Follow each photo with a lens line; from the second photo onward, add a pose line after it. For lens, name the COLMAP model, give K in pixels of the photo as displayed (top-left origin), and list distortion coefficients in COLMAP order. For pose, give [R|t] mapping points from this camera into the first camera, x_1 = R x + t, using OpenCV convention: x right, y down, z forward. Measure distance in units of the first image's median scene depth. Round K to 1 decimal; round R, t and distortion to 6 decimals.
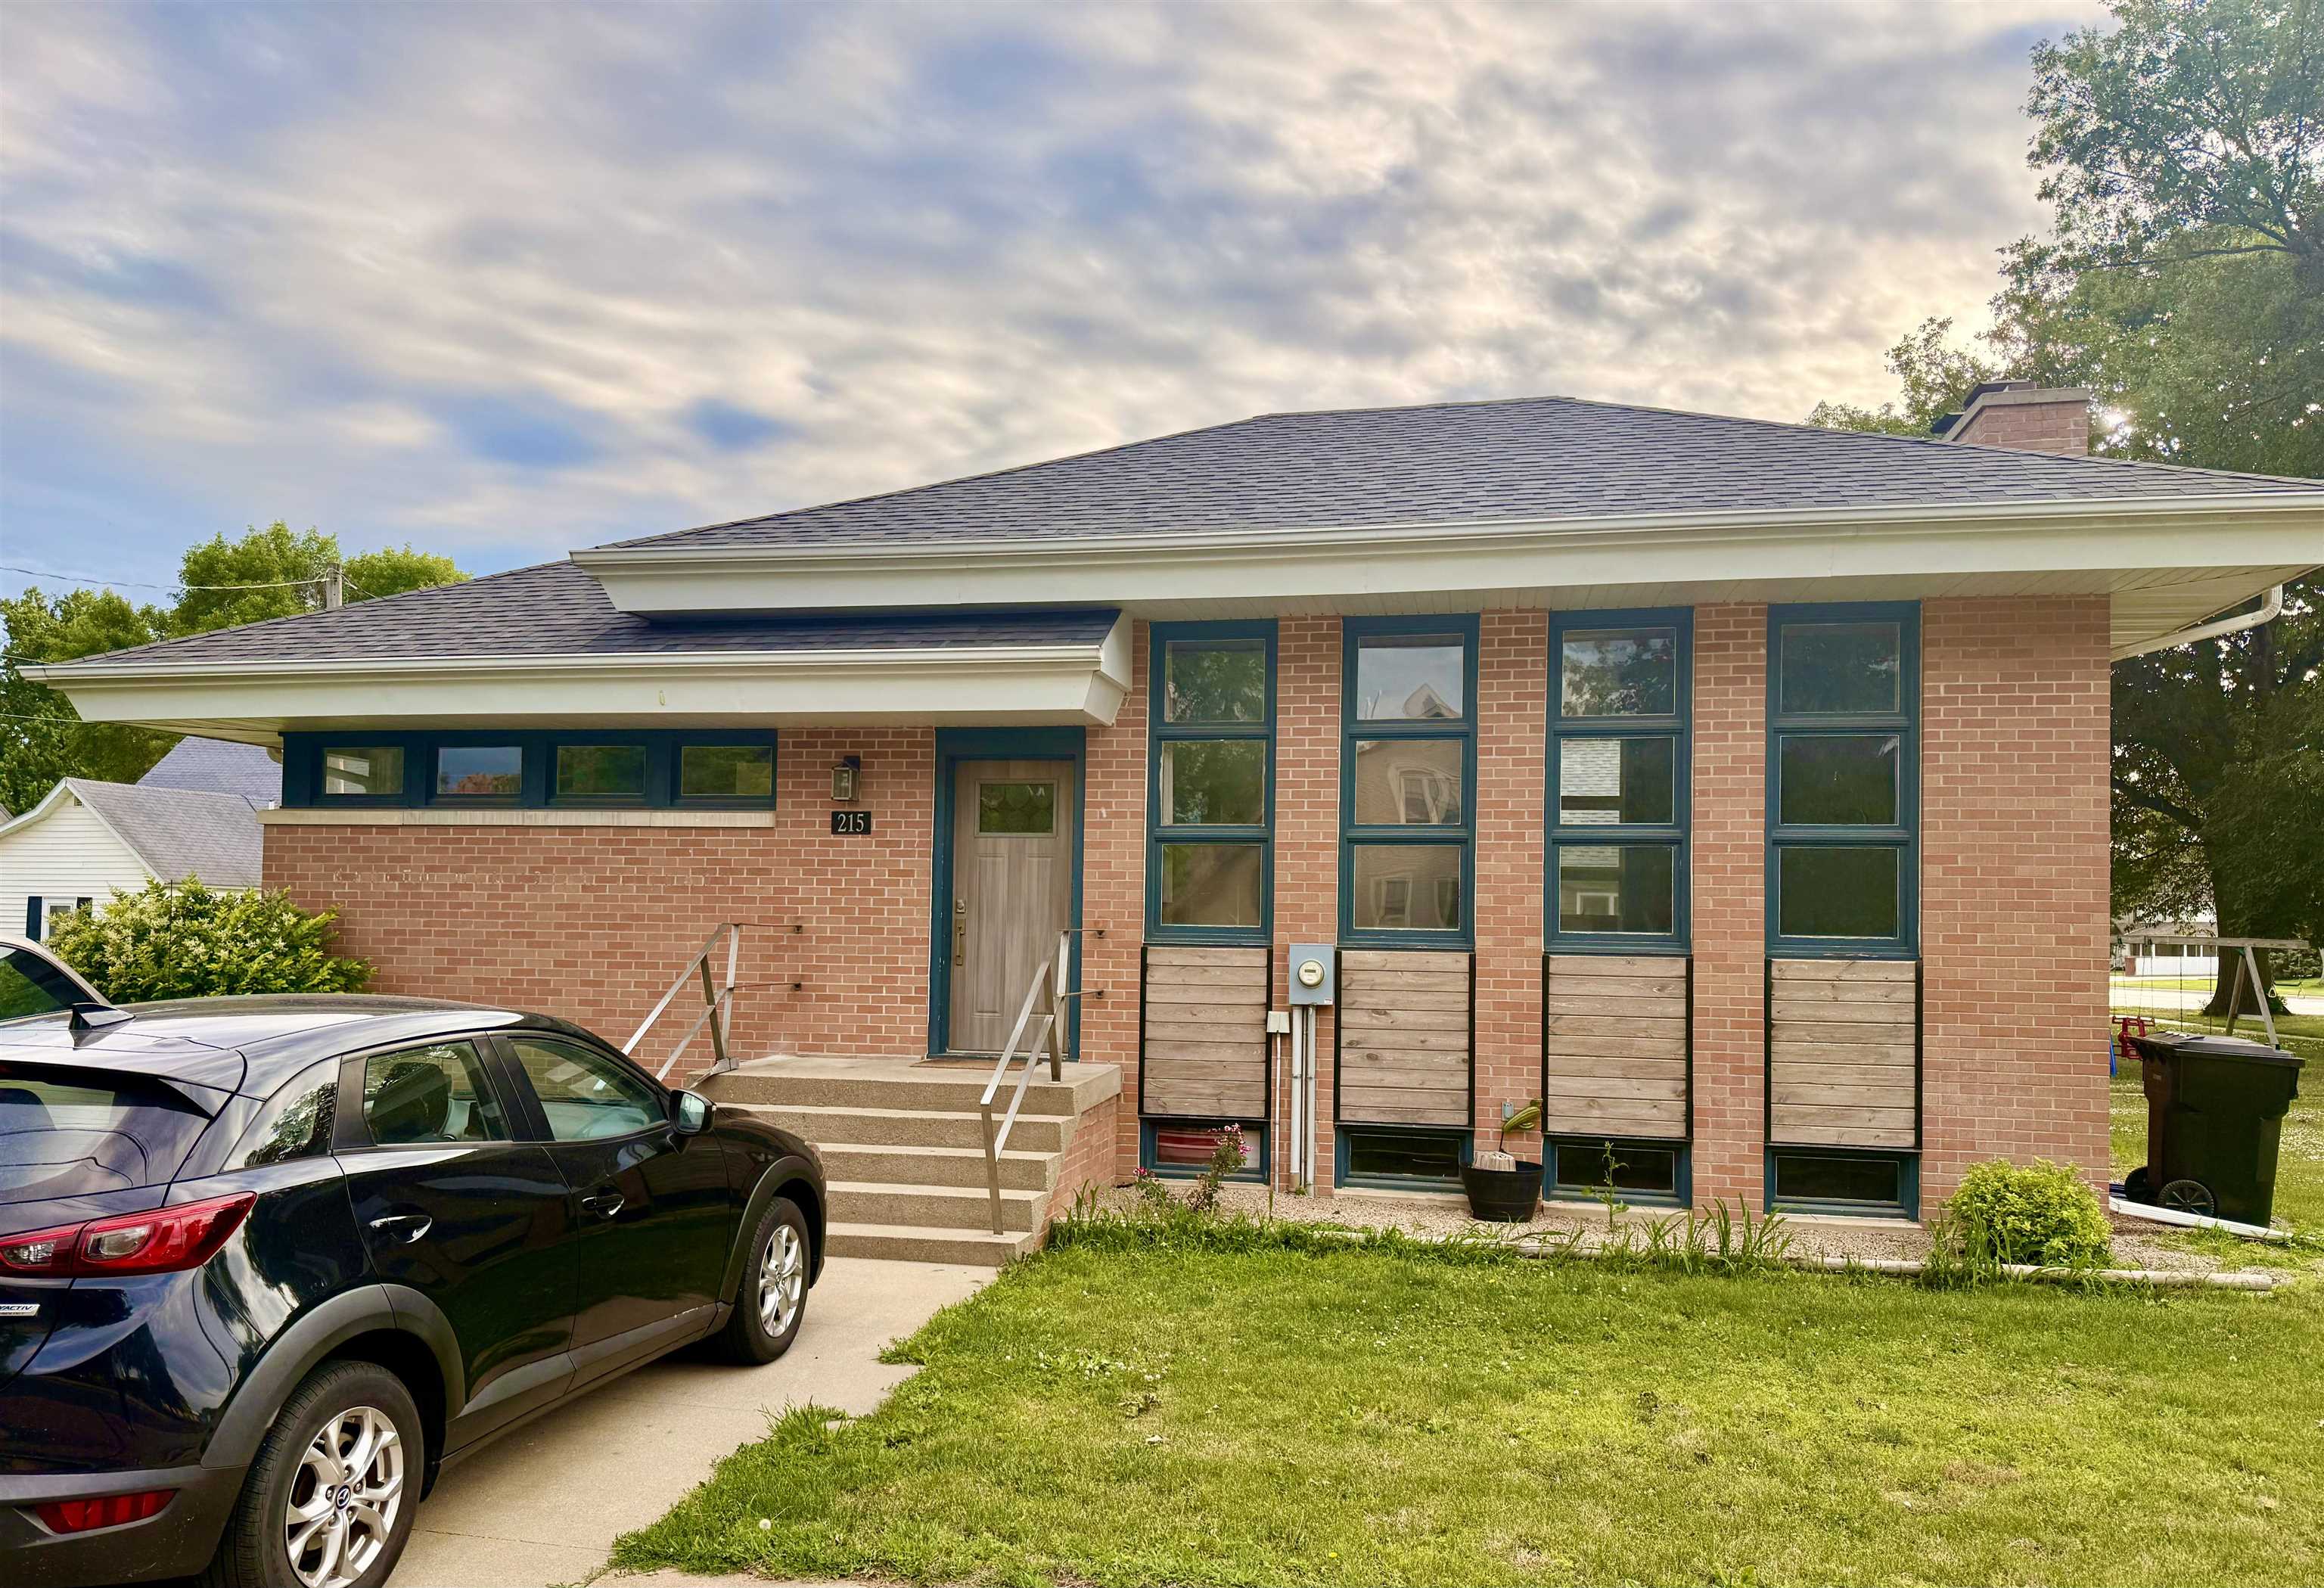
lens RADIAL K [[1653.2, 0, 1158.7], [0, 1653.2, 876.2], [0, 0, 1]] dist [0.062464, -0.058569]
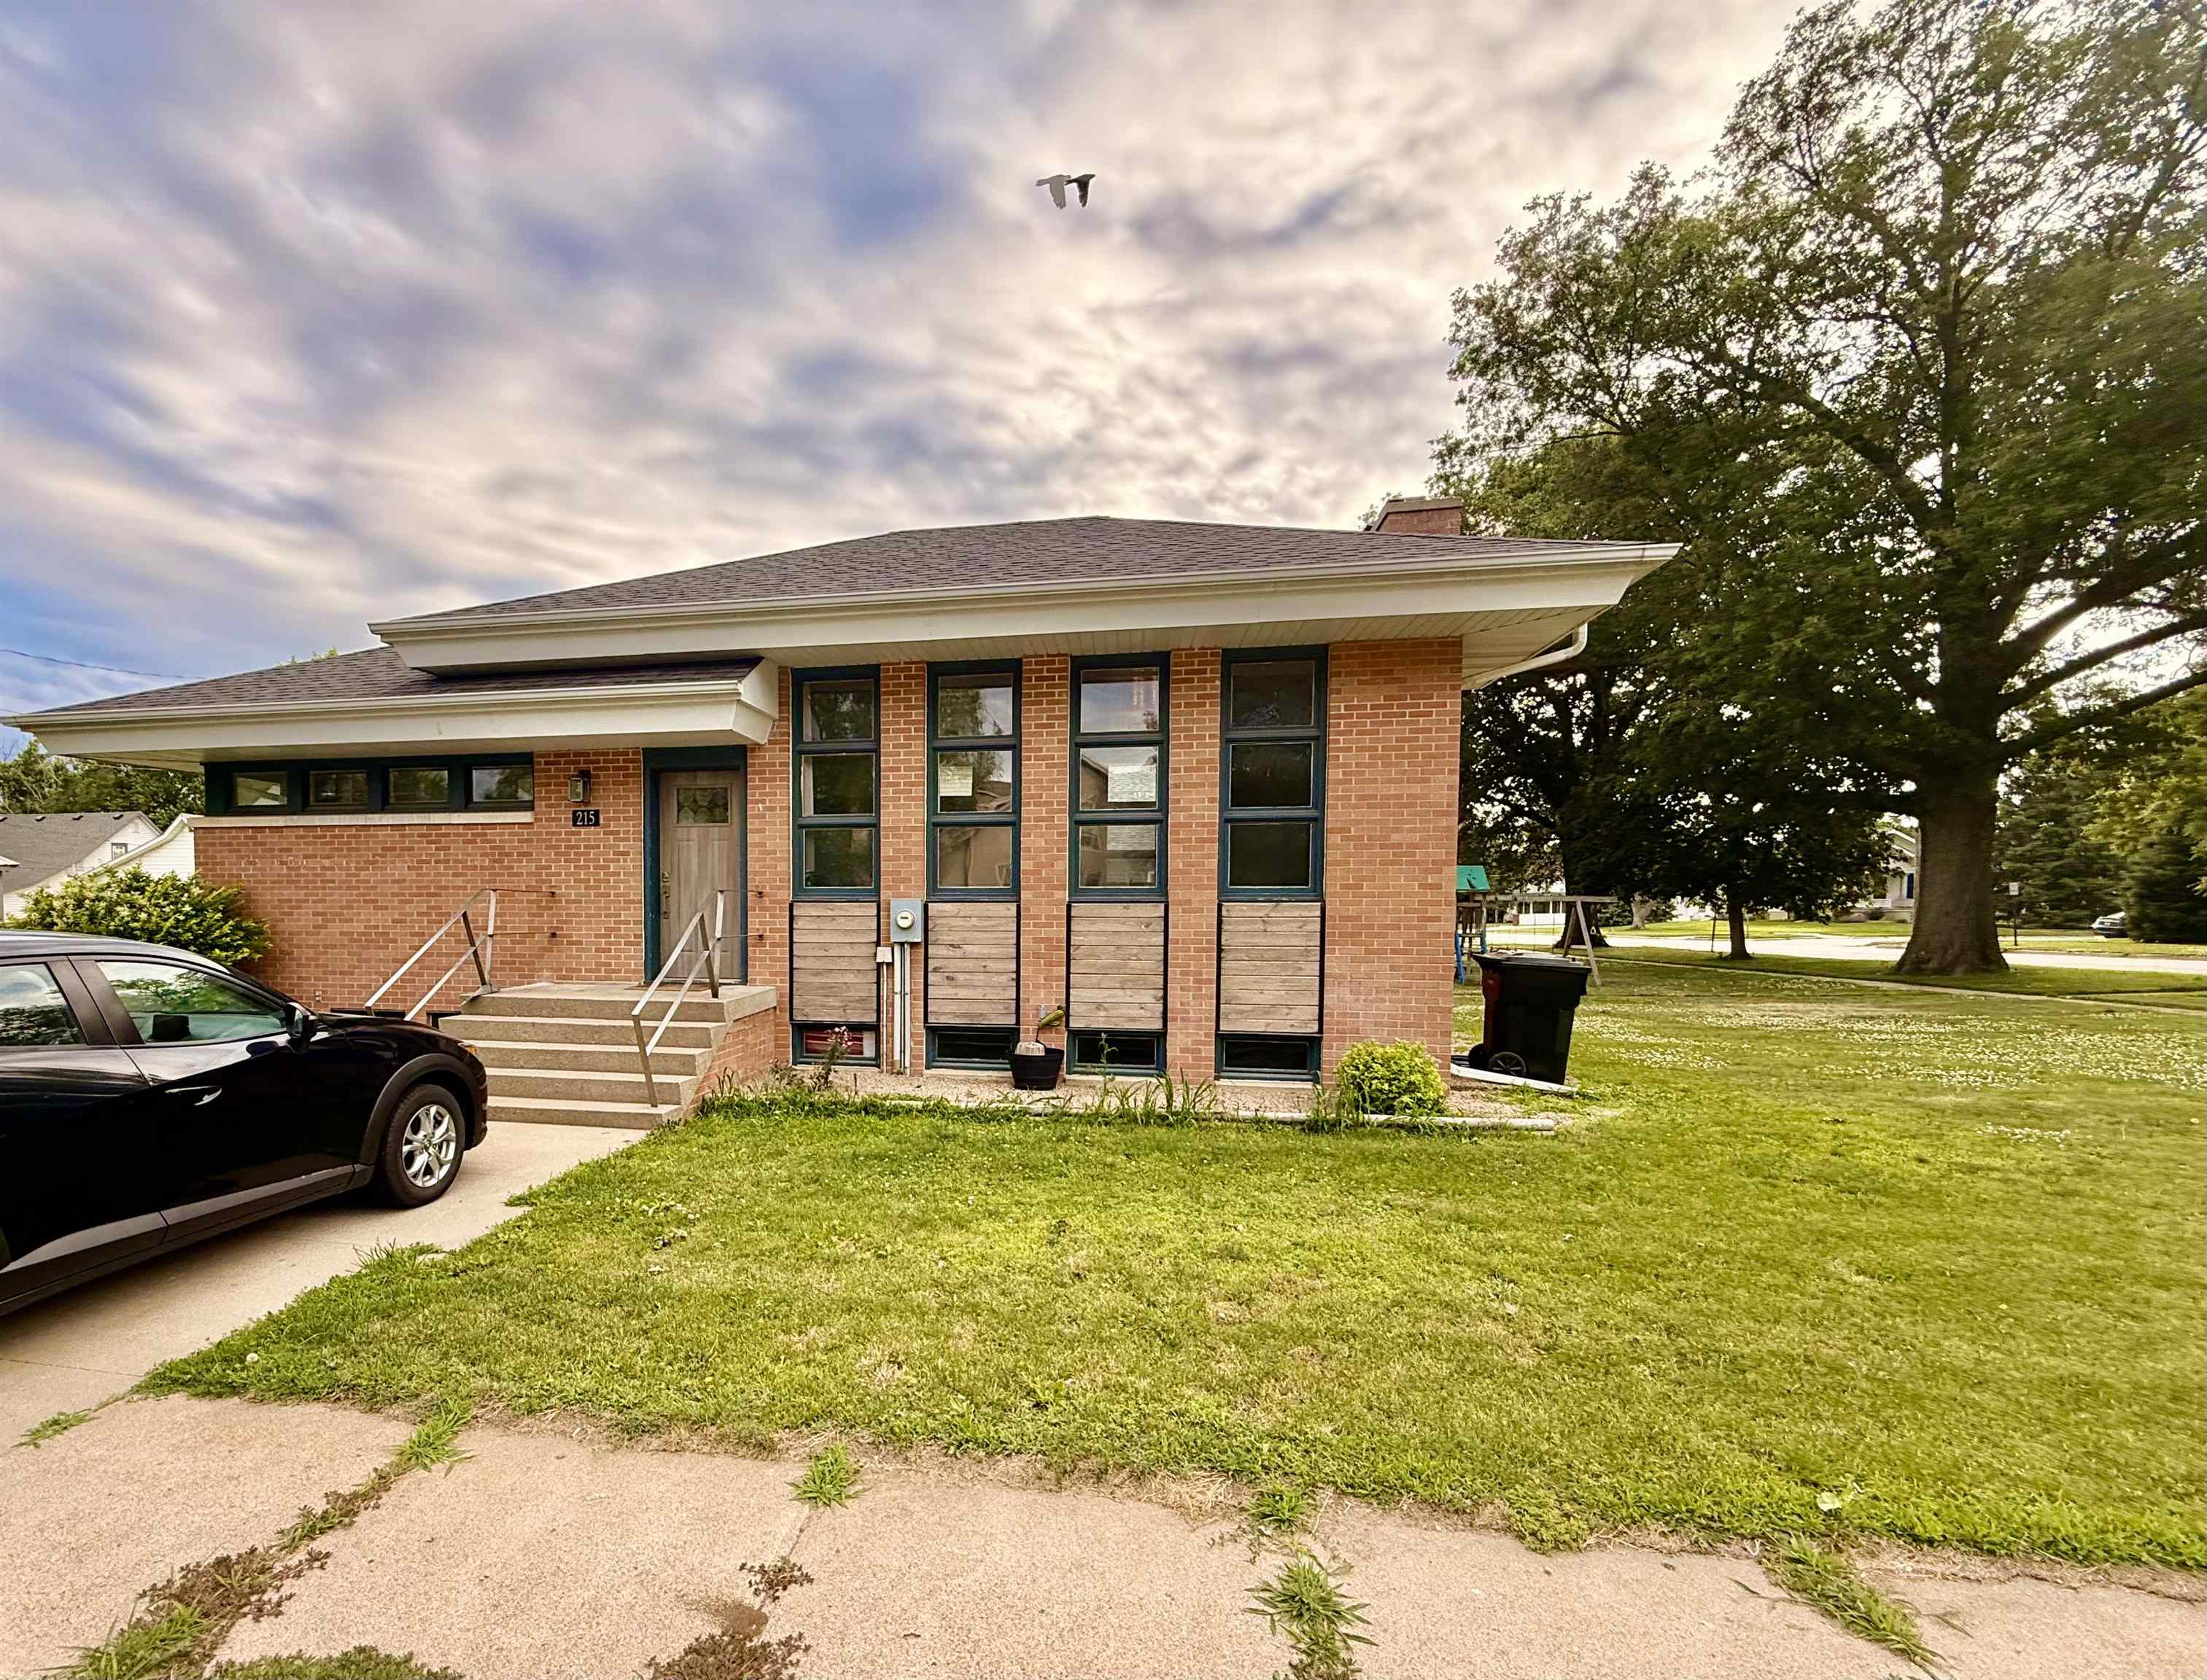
lens RADIAL K [[1018.6, 0, 951.5], [0, 1018.6, 951.0], [0, 0, 1]] dist [0.007271, -0.000126]
pose [[0.999851, -0.013652, 0.010526, 0.122531], [0.012866, 0.997362, 0.071436, 0.024174], [-0.011474, -0.071290, 0.997390, 0.133288]]
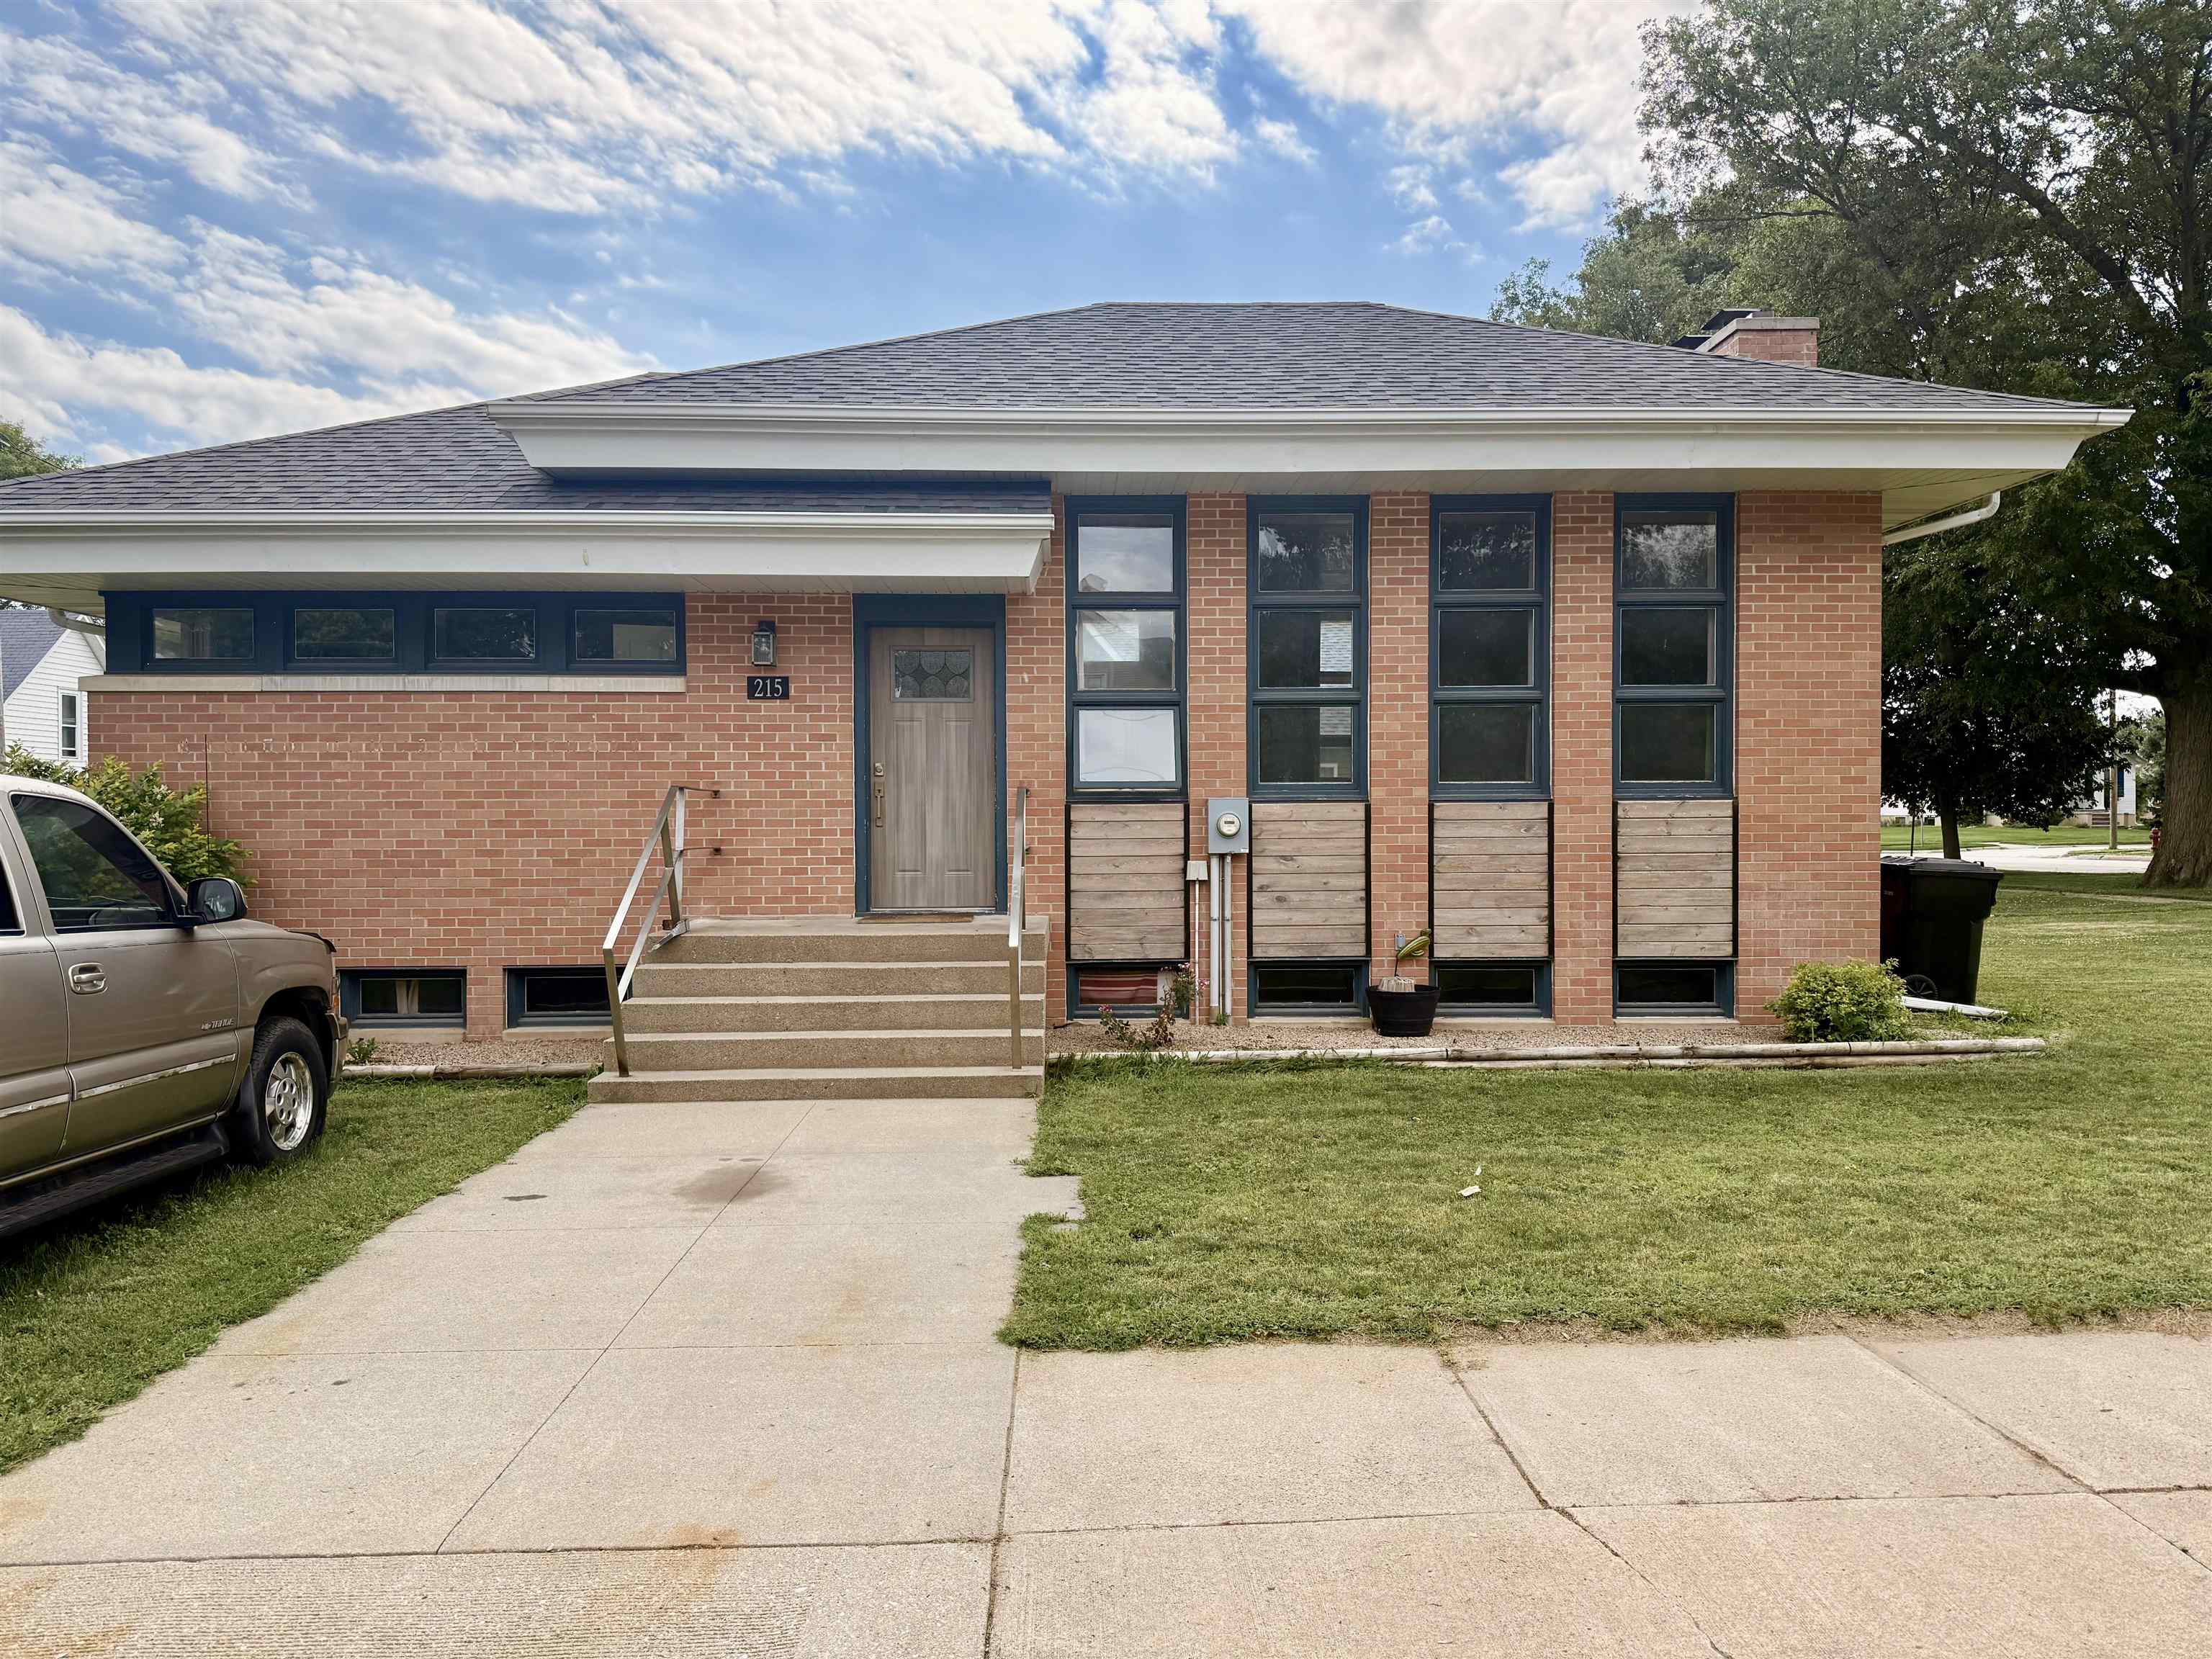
lens RADIAL K [[1571.9, 0, 1103.4], [0, 1571.9, 846.2], [0, 0, 1]] dist [0.054727, -0.034018]
pose [[0.969748, -0.024808, 0.242845, -0.240391], [0.012980, 0.998656, 0.050186, 0.020145], [-0.243764, -0.045516, 0.968766, 0.014564]]
